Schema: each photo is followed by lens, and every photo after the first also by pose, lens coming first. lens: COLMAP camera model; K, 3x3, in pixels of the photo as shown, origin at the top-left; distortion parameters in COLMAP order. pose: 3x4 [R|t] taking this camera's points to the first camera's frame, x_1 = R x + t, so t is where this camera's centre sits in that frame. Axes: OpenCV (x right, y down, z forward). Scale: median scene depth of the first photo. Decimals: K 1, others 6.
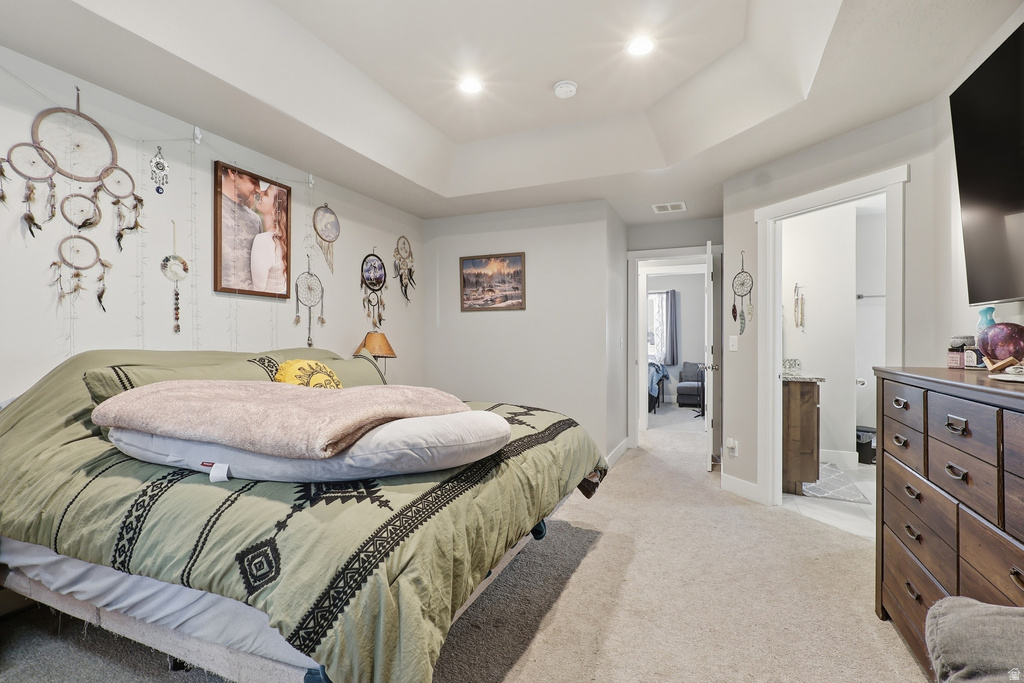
lens RADIAL K [[474.7, 0, 511.8], [0, 474.7, 340.9], [0, 0, 1]] dist [-0.010328, 0.001852]
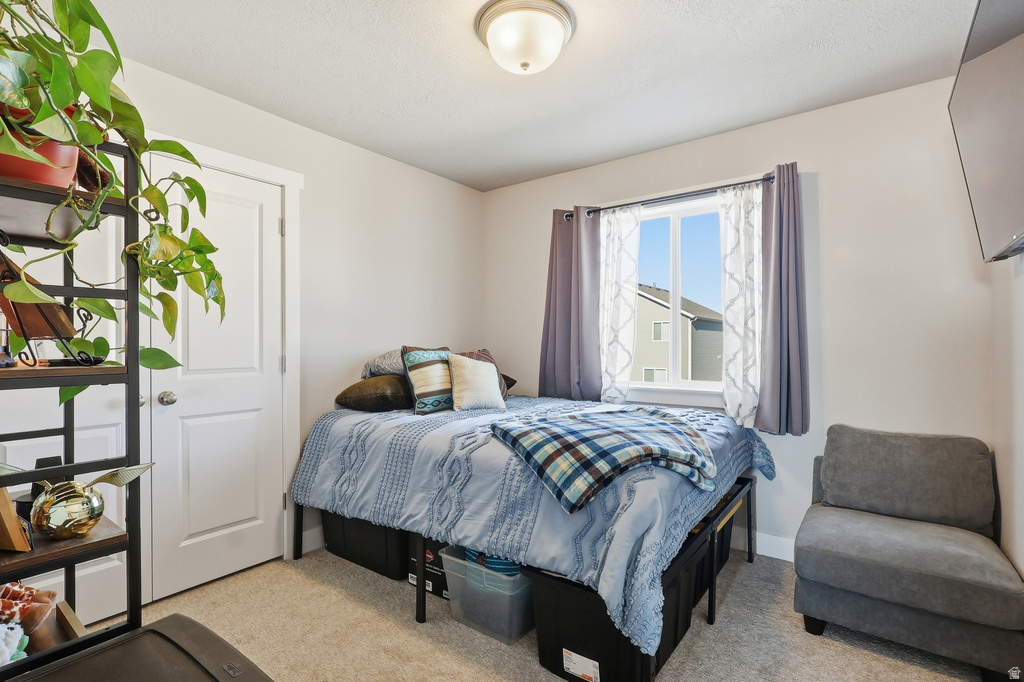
lens RADIAL K [[474.7, 0, 513.9], [0, 474.7, 340.5], [0, 0, 1]] dist [-0.010328, 0.001852]
pose [[0.970873, -0.009531, -0.239407, 0.174961], [0.007353, 0.999923, -0.009989, 0.000423], [0.239483, 0.007938, 0.970868, 0.482934]]
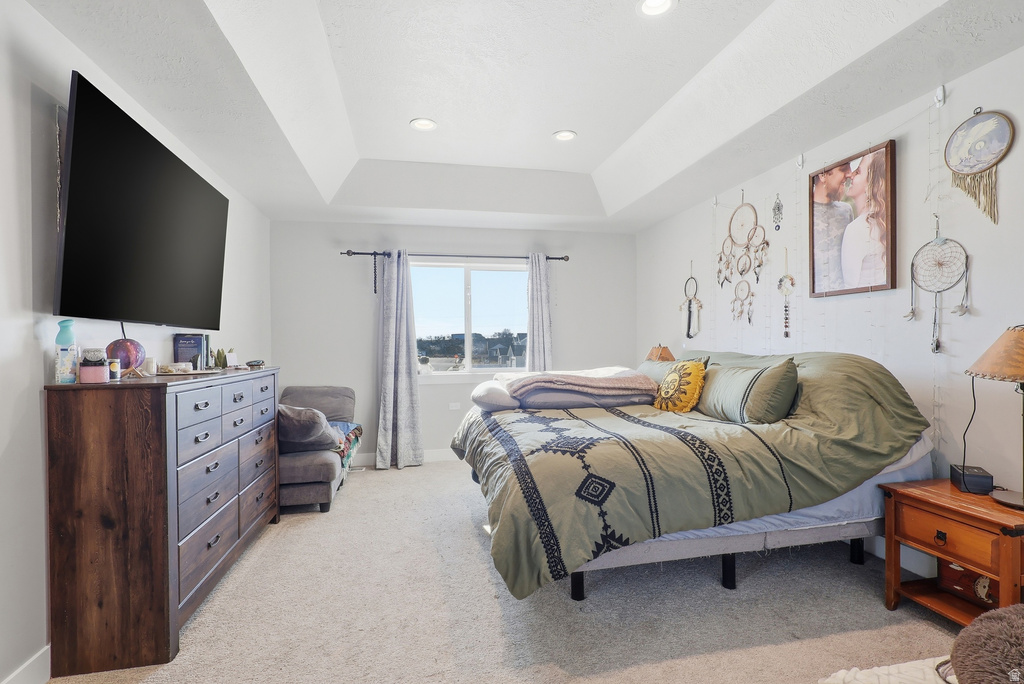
lens RADIAL K [[474.7, 0, 512.2], [0, 474.7, 345.1], [0, 0, 1]] dist [-0.010328, 0.001852]
pose [[-0.816957, 0.007415, -0.576651, 0.556876], [0.009141, 0.999958, -0.000091, -0.005447], [0.576626, -0.005346, -0.816991, 1.542228]]
